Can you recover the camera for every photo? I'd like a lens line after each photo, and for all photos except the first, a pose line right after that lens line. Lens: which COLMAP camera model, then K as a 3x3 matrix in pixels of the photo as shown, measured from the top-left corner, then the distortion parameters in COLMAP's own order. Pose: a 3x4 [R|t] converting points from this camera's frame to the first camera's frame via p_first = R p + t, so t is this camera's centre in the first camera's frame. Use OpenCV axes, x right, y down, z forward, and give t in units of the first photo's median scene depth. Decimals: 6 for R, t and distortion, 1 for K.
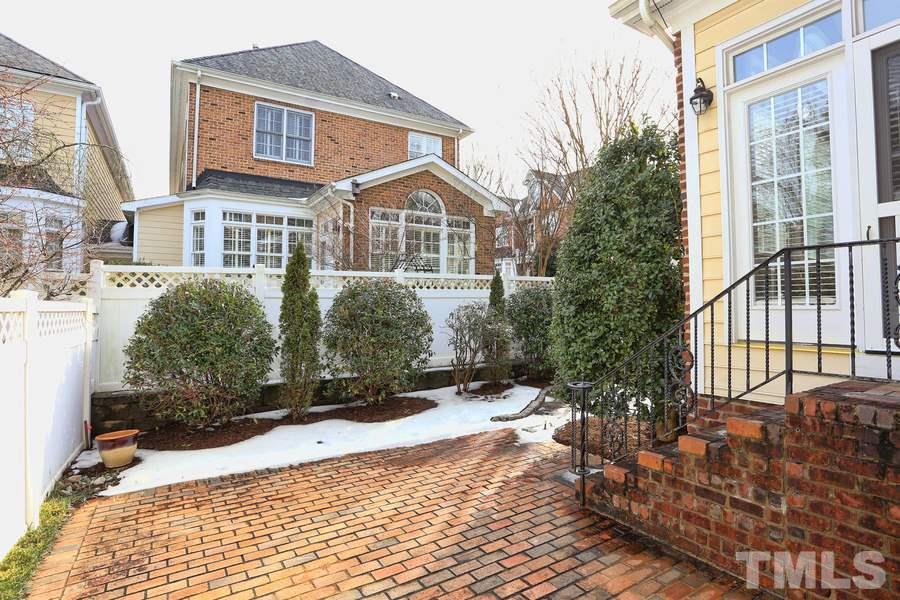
lens RADIAL K [[461.2, 0, 455.3], [0, 461.2, 295.6], [0, 0, 1]] dist [-0.002615, 0.001799]
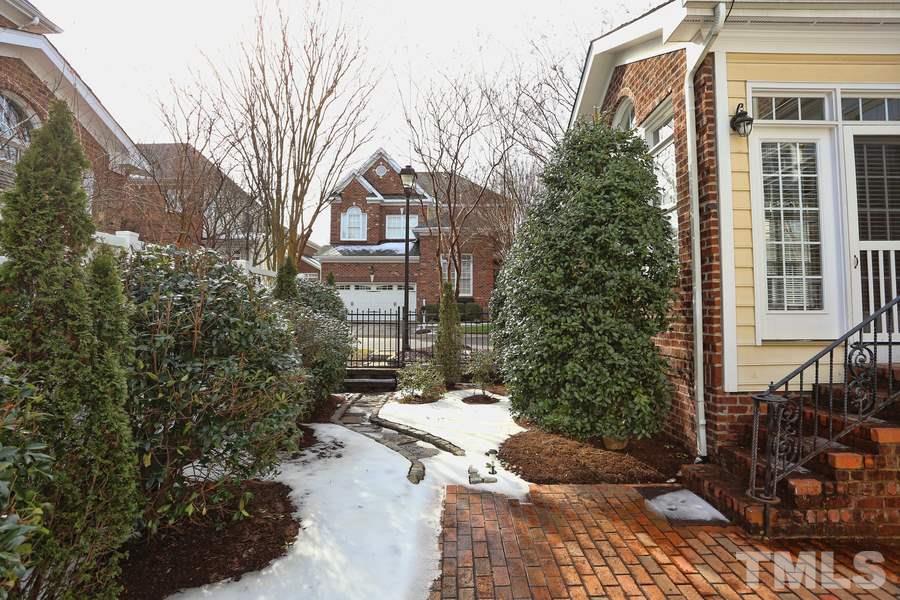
lens RADIAL K [[461.2, 0, 453.7], [0, 461.2, 304.6], [0, 0, 1]] dist [-0.002615, 0.001799]
pose [[0.527808, 0.039563, 0.848442, -0.879321], [-0.026837, 0.999193, -0.029897, 0.069944], [-0.848939, -0.006989, 0.528444, 1.184639]]
